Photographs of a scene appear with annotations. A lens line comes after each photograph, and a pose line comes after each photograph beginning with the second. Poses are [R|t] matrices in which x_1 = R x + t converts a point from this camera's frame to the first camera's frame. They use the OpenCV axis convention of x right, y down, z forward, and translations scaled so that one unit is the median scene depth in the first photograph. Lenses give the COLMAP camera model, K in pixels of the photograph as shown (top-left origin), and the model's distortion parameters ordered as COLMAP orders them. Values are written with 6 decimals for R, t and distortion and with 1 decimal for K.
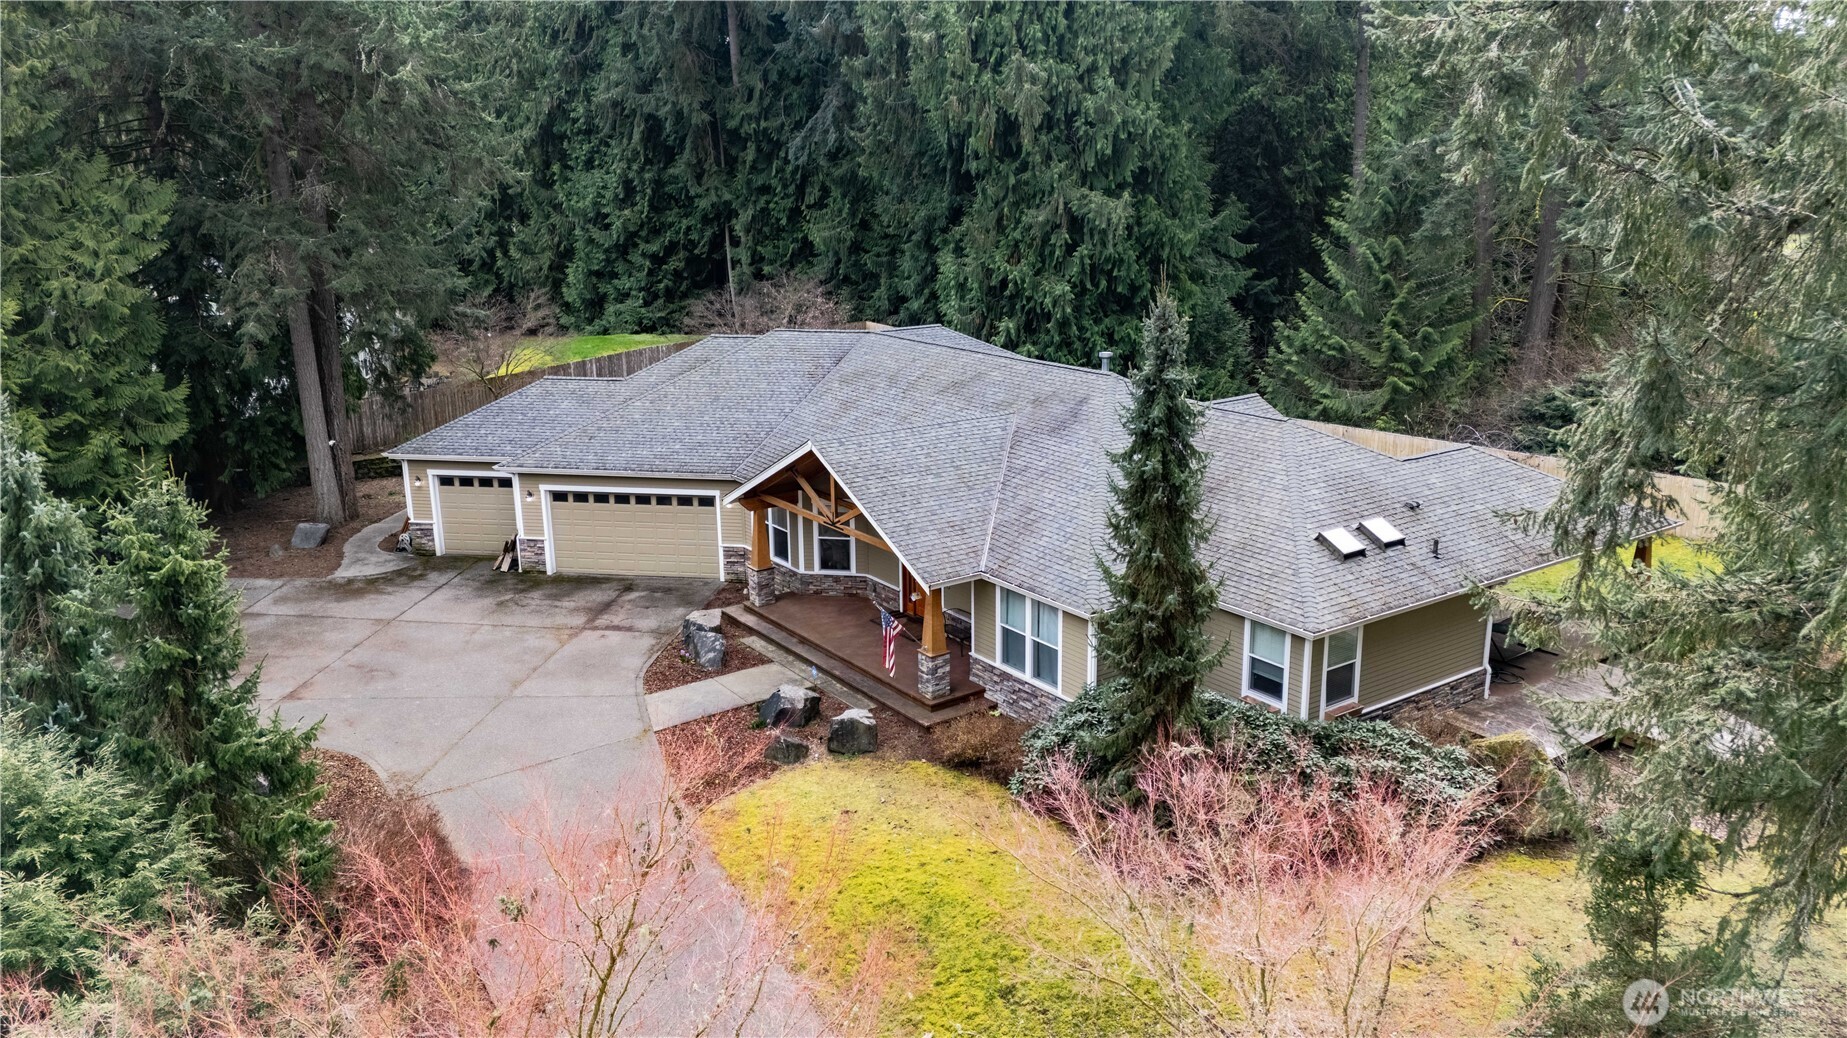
lens RADIAL K [[1343.1, 0, 931.5], [0, 1343.1, 517.5], [0, 0, 1]] dist [0.058573, -0.030303]
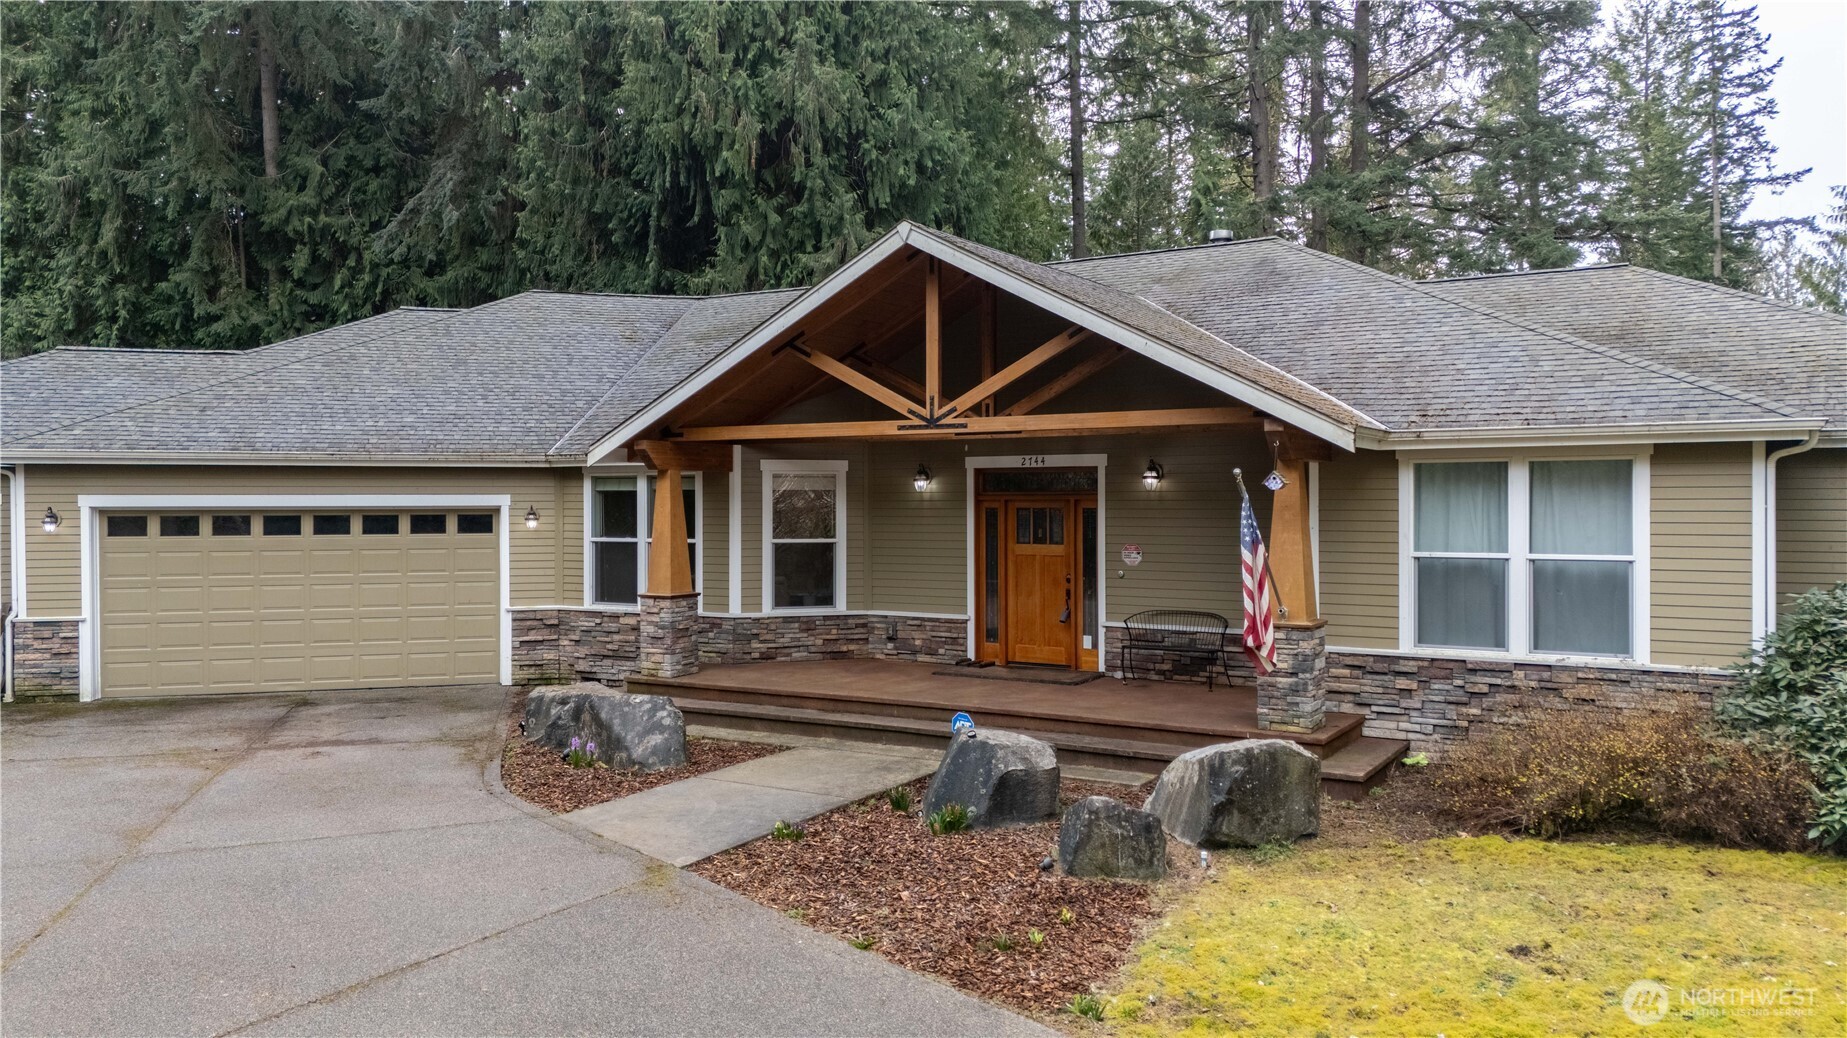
lens RADIAL K [[1343.1, 0, 924.6], [0, 1343.1, 523.3], [0, 0, 1]] dist [0.058573, -0.030303]
pose [[0.919033, 0.003890, 0.394160, -0.199809], [0.093370, 0.969345, -0.227271, 0.111315], [-0.382962, 0.245672, 0.890497, 0.458238]]
